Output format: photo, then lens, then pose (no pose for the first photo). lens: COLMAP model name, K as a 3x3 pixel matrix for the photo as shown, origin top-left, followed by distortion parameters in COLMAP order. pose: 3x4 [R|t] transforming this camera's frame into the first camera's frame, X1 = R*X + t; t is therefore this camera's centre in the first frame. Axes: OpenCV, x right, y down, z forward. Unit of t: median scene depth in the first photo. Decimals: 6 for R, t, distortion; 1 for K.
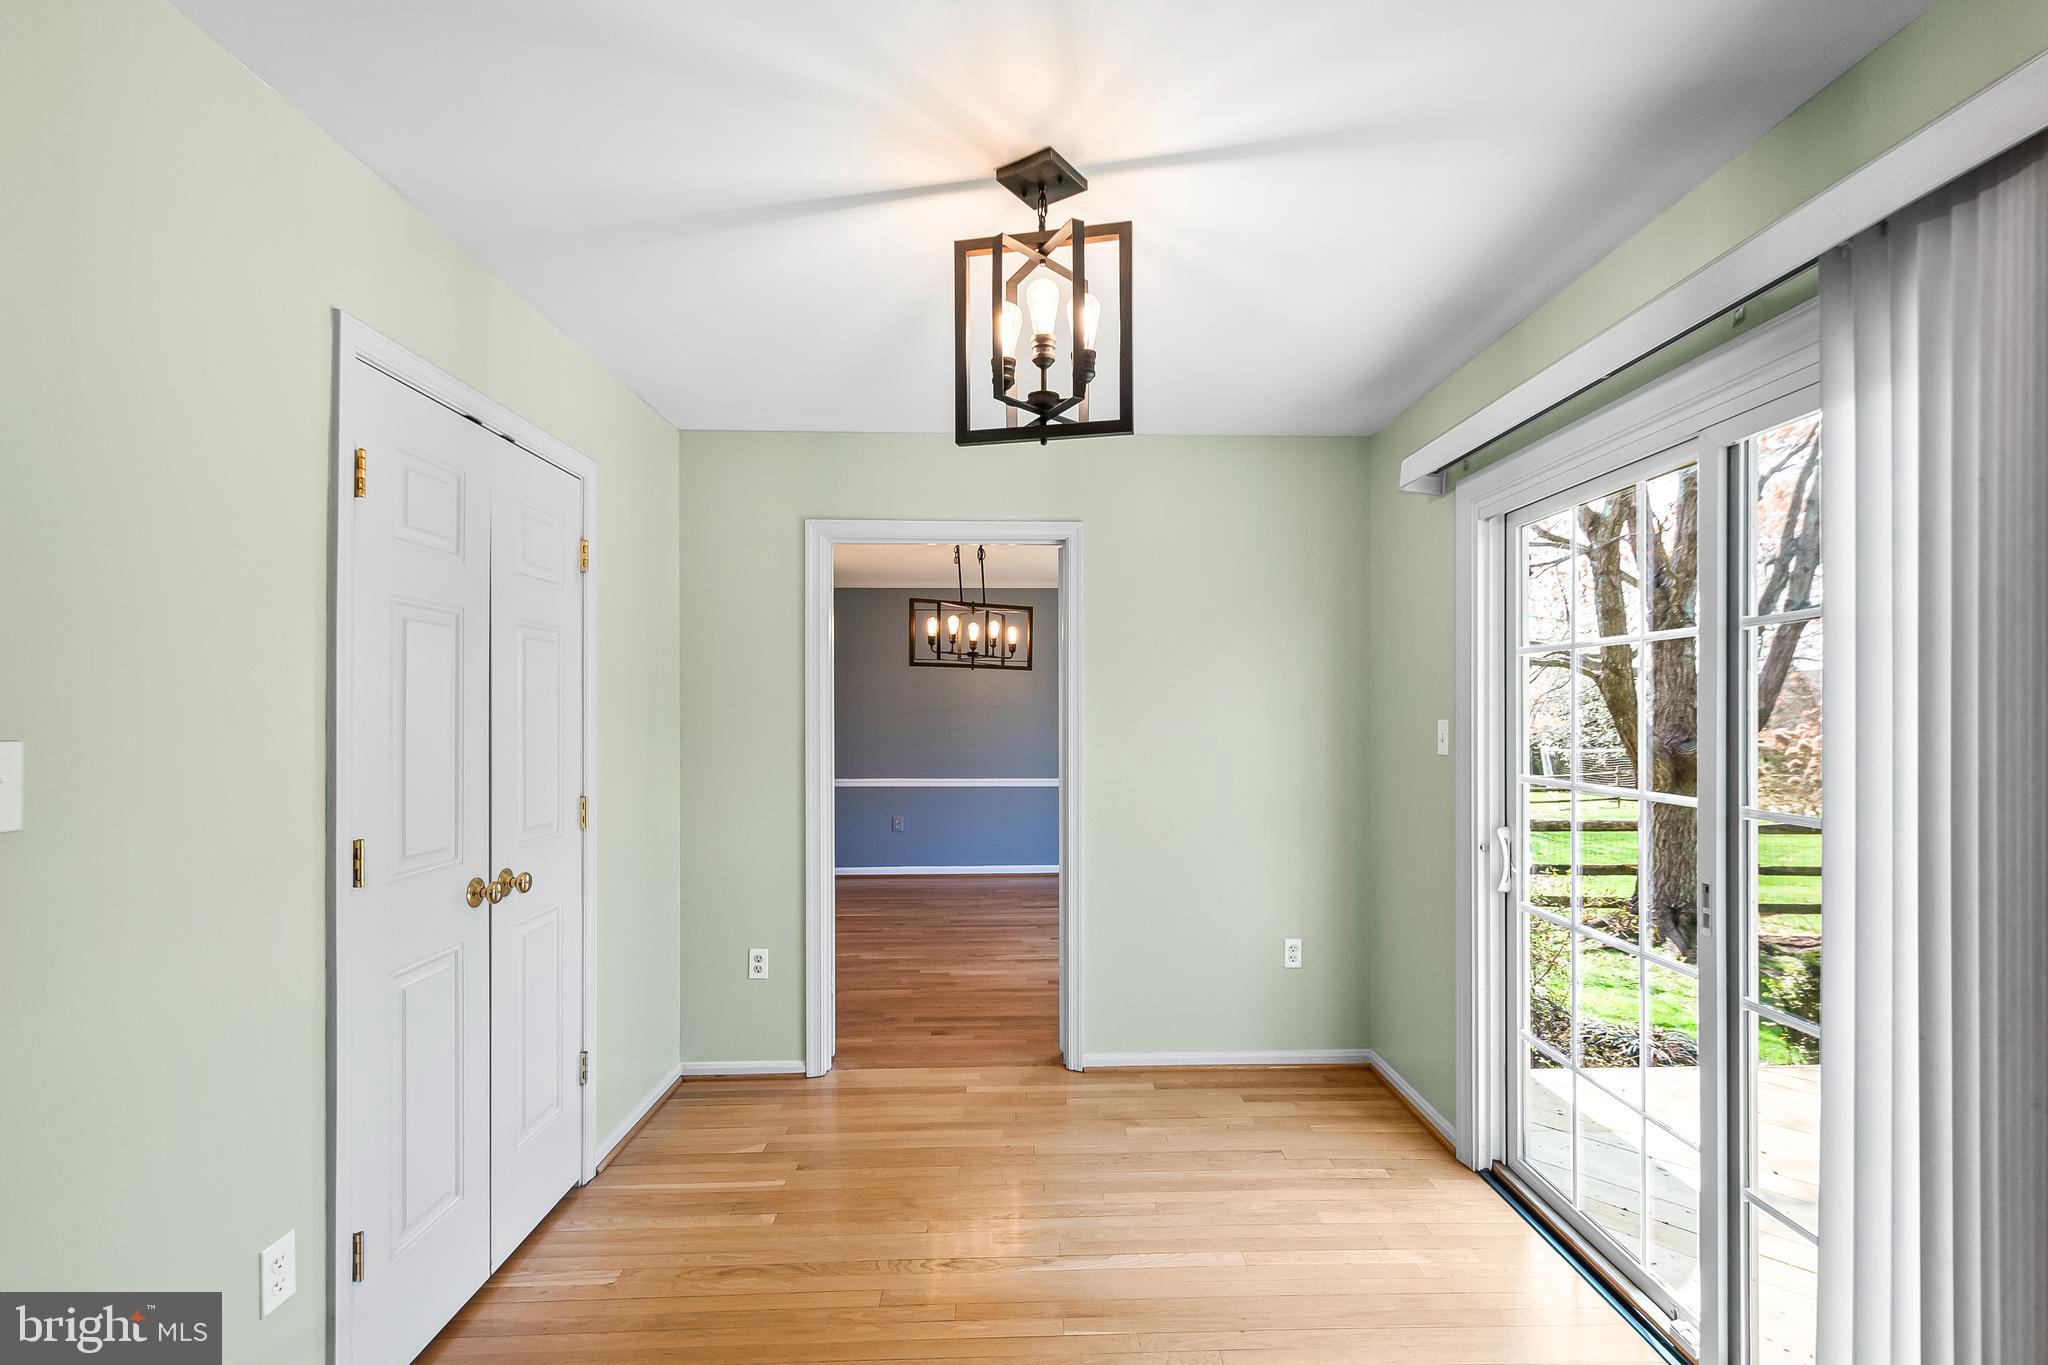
lens RADIAL K [[899.4, 0, 1061.0], [0, 899.4, 719.0], [0, 0, 1]] dist [0.008402, -0.000713]
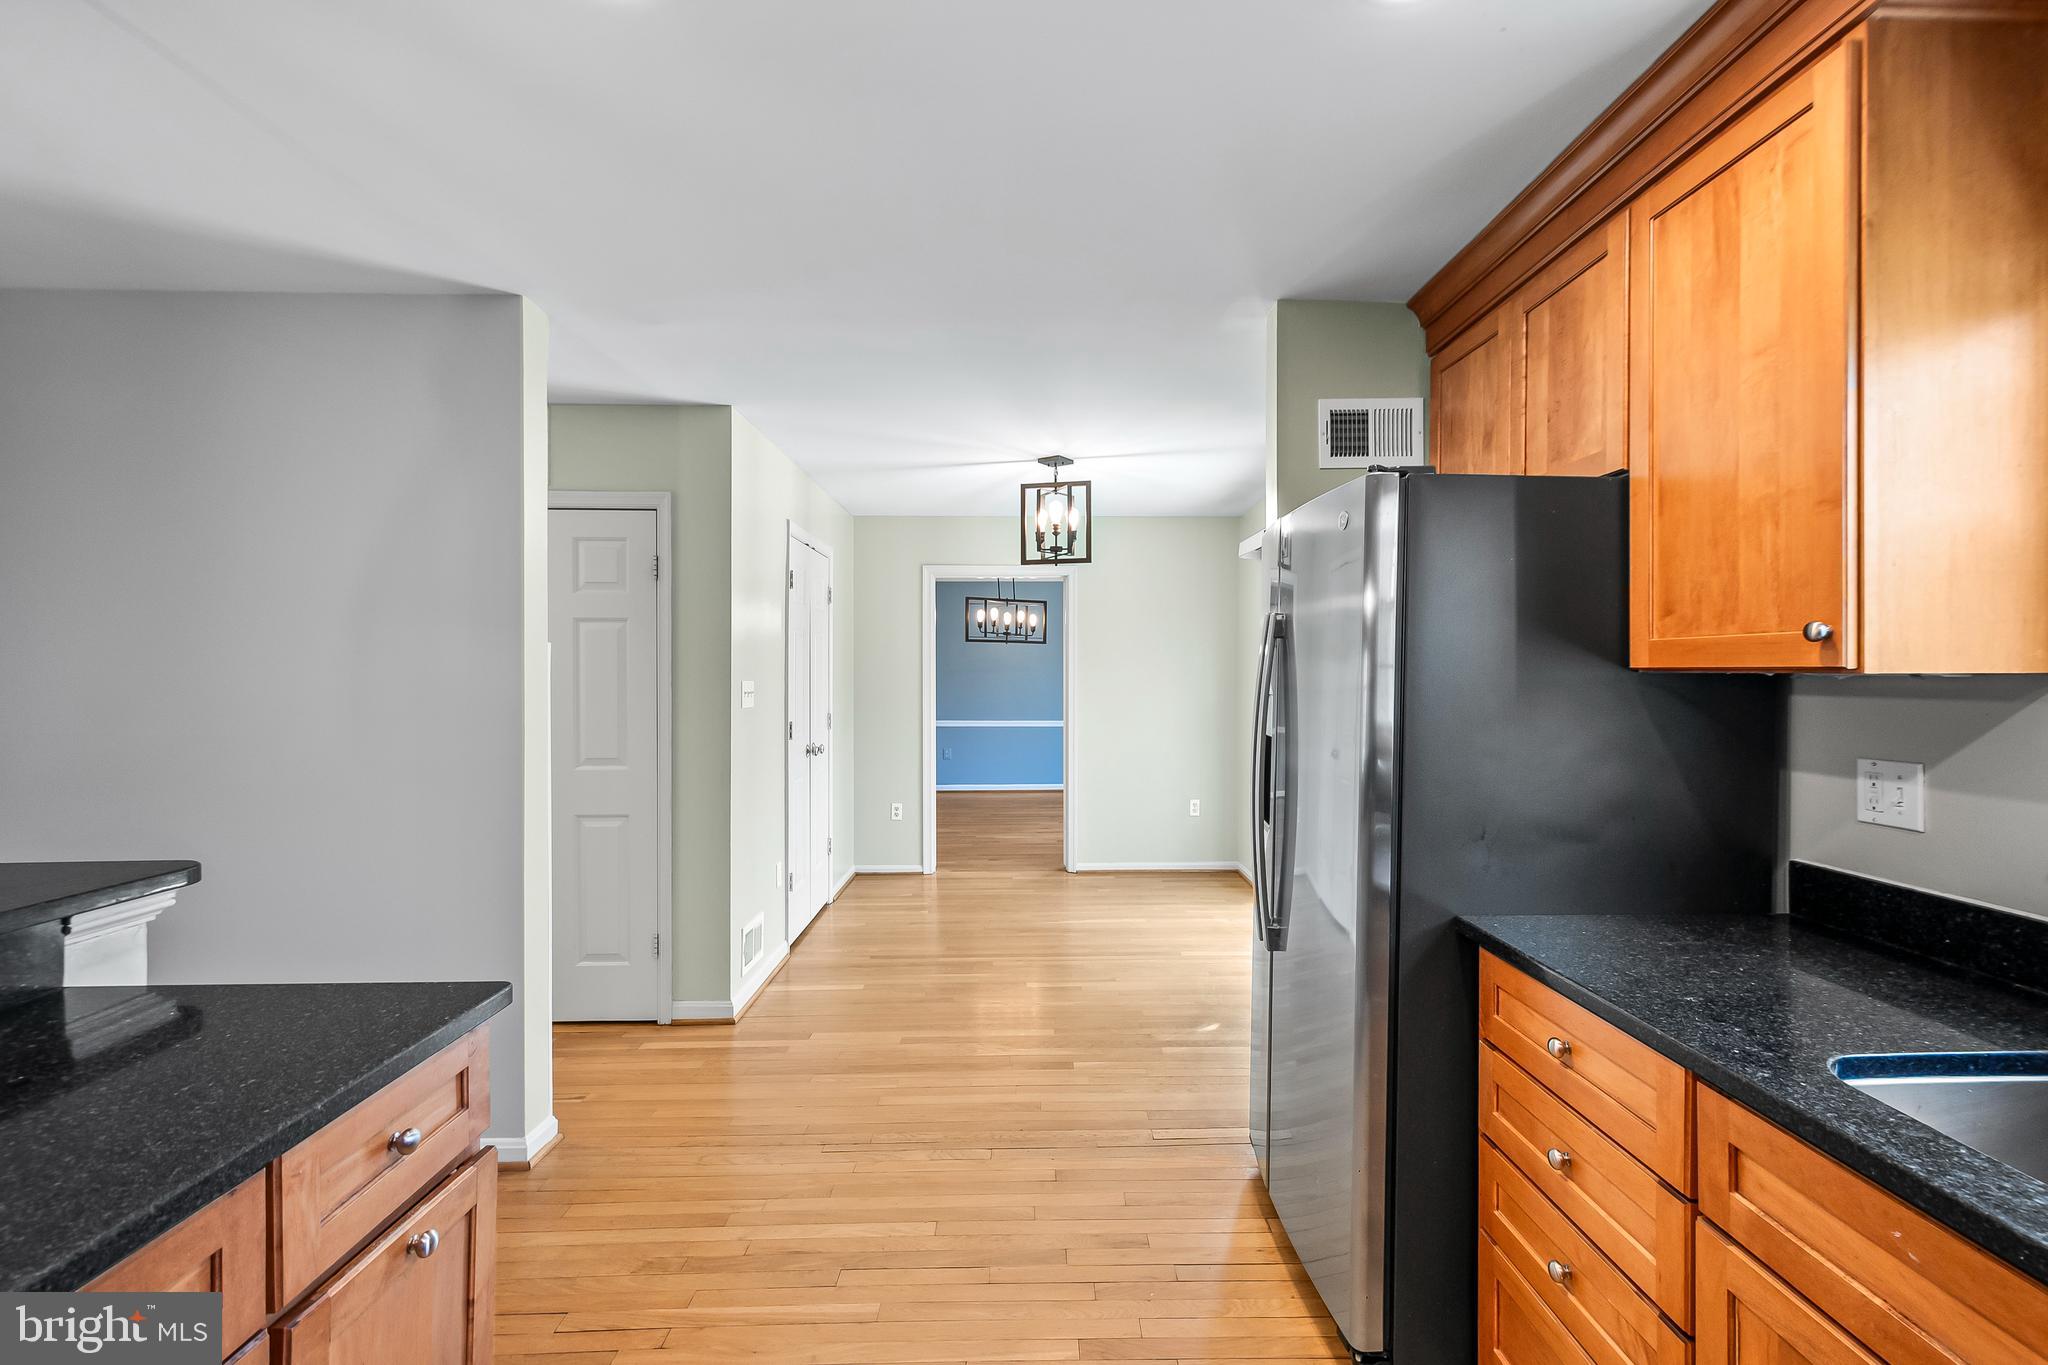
lens RADIAL K [[899.4, 0, 1055.8], [0, 899.4, 672.9], [0, 0, 1]] dist [0.008402, -0.000713]
pose [[0.999894, 0.001248, -0.014510, 0.008862], [-0.001337, 0.999980, -0.006154, 0.004719], [0.014502, 0.006172, 0.999876, -0.798547]]
